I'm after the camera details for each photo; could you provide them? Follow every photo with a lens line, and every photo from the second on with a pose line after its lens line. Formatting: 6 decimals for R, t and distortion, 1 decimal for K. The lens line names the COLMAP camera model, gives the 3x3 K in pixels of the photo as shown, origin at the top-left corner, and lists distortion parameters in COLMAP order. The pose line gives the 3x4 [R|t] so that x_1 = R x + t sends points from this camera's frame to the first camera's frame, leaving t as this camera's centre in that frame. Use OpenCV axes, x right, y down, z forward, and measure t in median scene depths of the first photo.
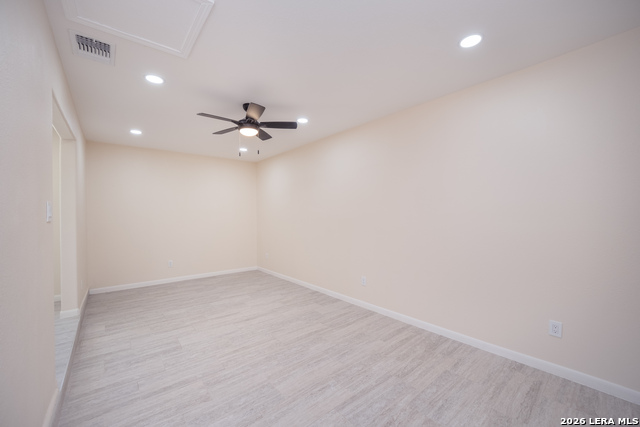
lens RADIAL K [[256.4, 0, 322.4], [0, 256.4, 214.5], [0, 0, 1]] dist [-0.012812, 0.000680]
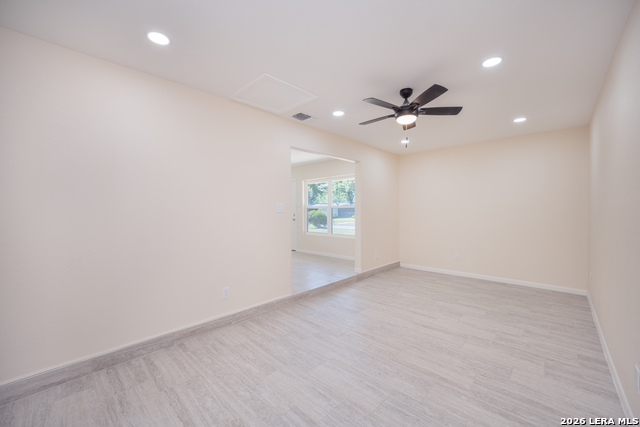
lens RADIAL K [[256.4, 0, 318.4], [0, 256.4, 214.8], [0, 0, 1]] dist [-0.012812, 0.000680]
pose [[0.105026, 0.022463, -0.994216, 0.618180], [0.003131, 0.999732, 0.022918, -0.002649], [0.994465, -0.005520, 0.104927, 0.598415]]
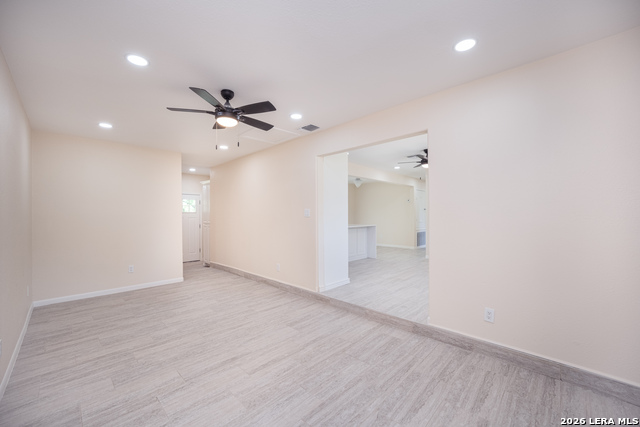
lens RADIAL K [[256.4, 0, 320.3], [0, 256.4, 214.5], [0, 0, 1]] dist [-0.012812, 0.000680]
pose [[-0.995964, 0.014648, -0.088549, -0.538532], [0.015035, 0.999880, -0.003701, 0.007813], [0.088484, -0.005017, -0.996065, 1.958282]]
